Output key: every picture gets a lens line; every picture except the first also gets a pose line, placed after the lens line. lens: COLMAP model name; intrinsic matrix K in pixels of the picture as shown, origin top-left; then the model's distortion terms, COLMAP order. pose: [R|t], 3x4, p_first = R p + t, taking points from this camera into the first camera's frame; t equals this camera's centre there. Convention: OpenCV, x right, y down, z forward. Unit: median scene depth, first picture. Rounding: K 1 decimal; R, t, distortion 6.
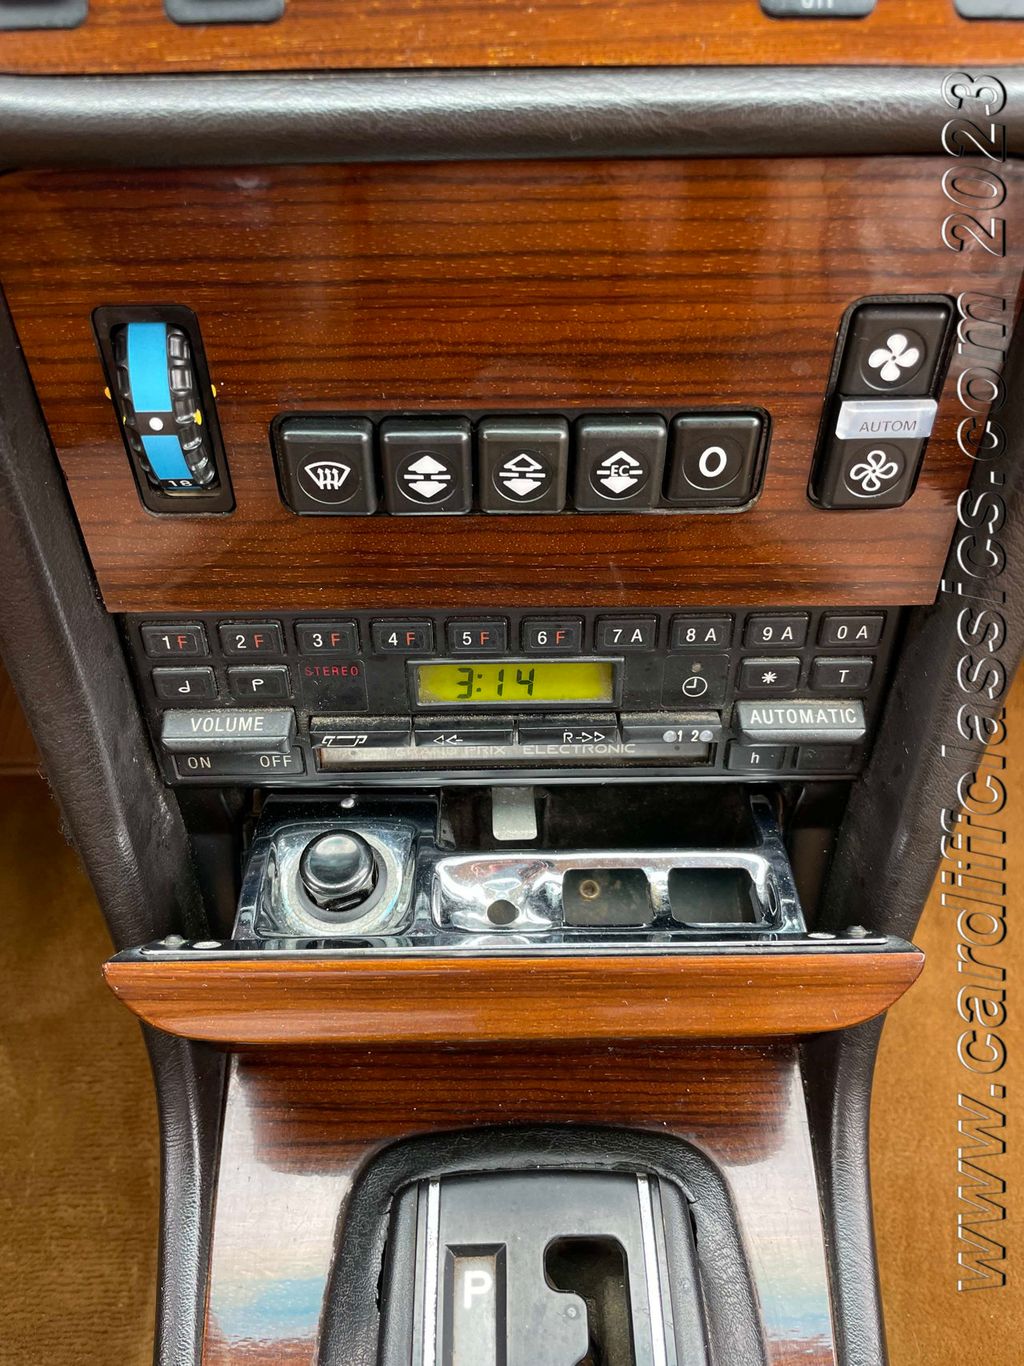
lens RADIAL K [[1045.1, 0, 512.7], [0, 1045.1, 675.1], [0, 0, 1]] dist [0.079129, -0.117296]
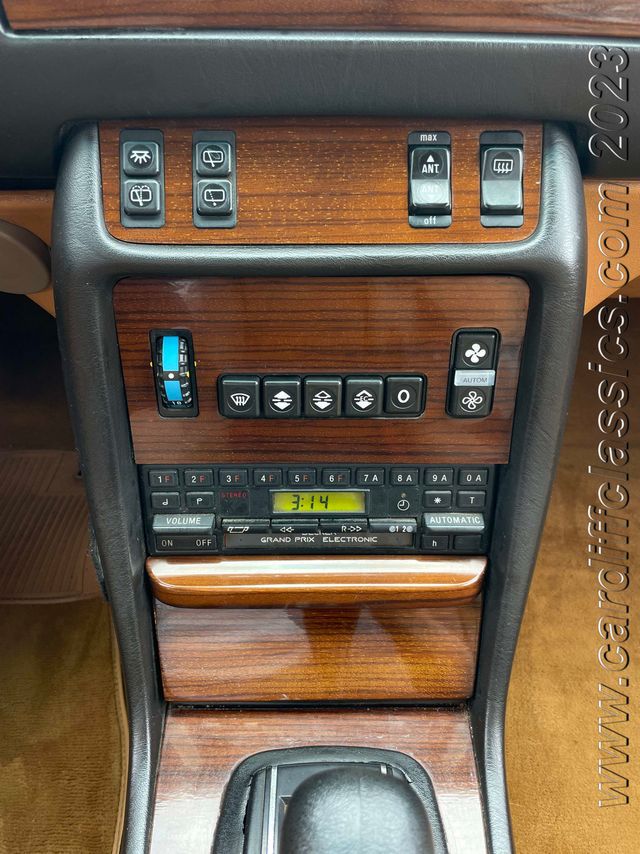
lens RADIAL K [[653.4, 0, 321.6], [0, 653.4, 428.3], [0, 0, 1]] dist [0.079129, -0.117296]
pose [[0.999968, 0.007823, -0.001862, 0.009045], [-0.008038, 0.965707, -0.259511, 0.219219], [-0.000232, 0.259517, 0.965738, -0.346962]]
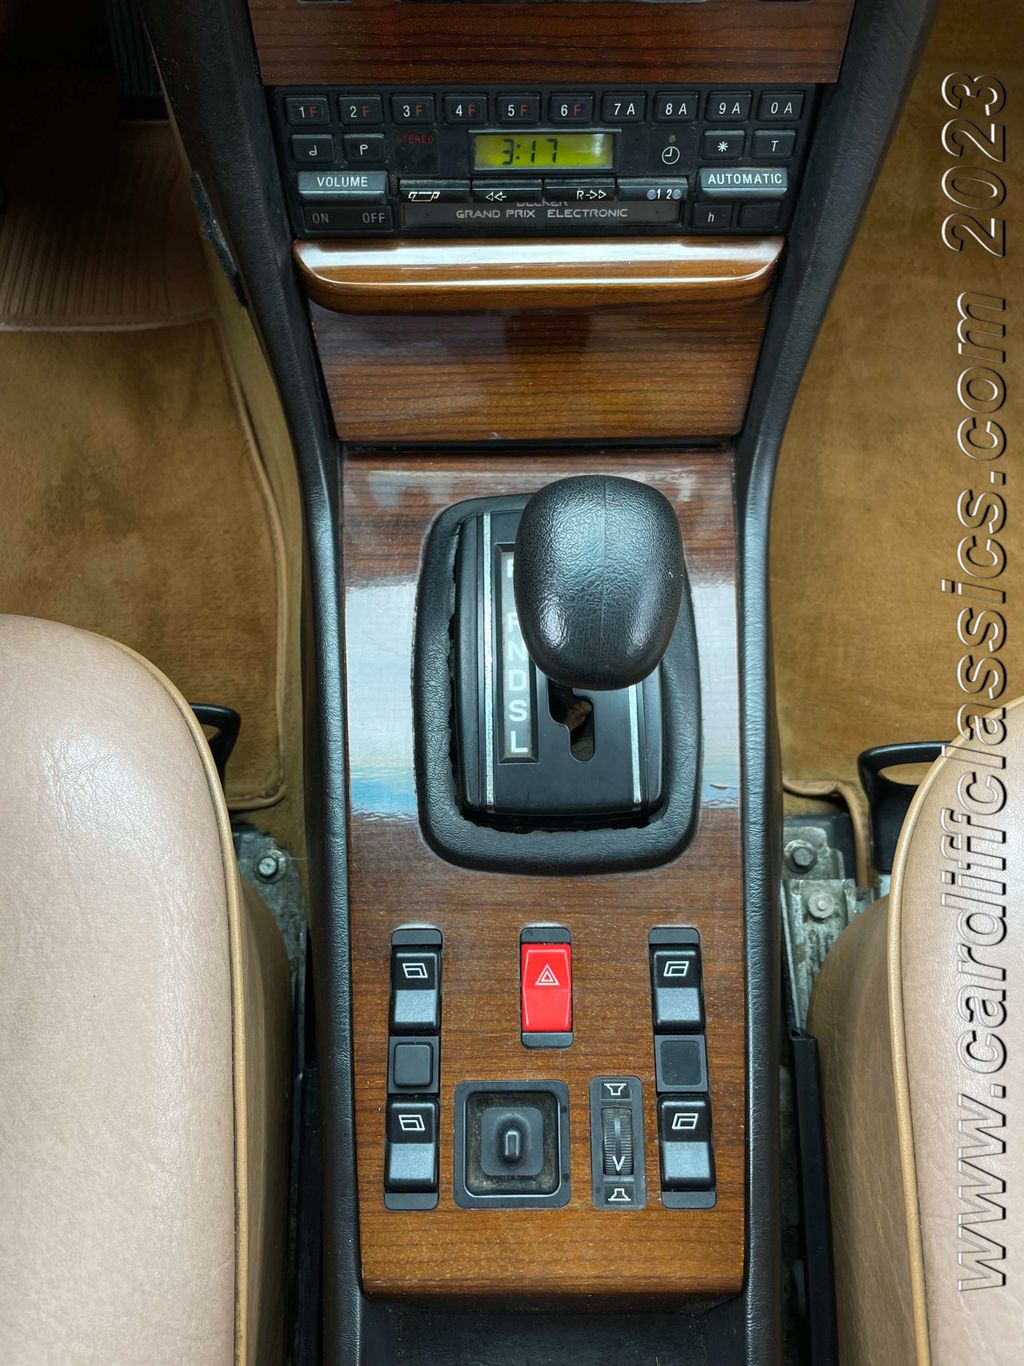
lens RADIAL K [[1045.1, 0, 511.2], [0, 1045.1, 661.9], [0, 0, 1]] dist [0.079129, -0.117296]
pose [[0.999989, 0.003283, 0.003458, -0.046902], [-0.004102, 0.962034, 0.272899, 0.296842], [-0.002430, -0.272910, 0.962036, -0.596208]]
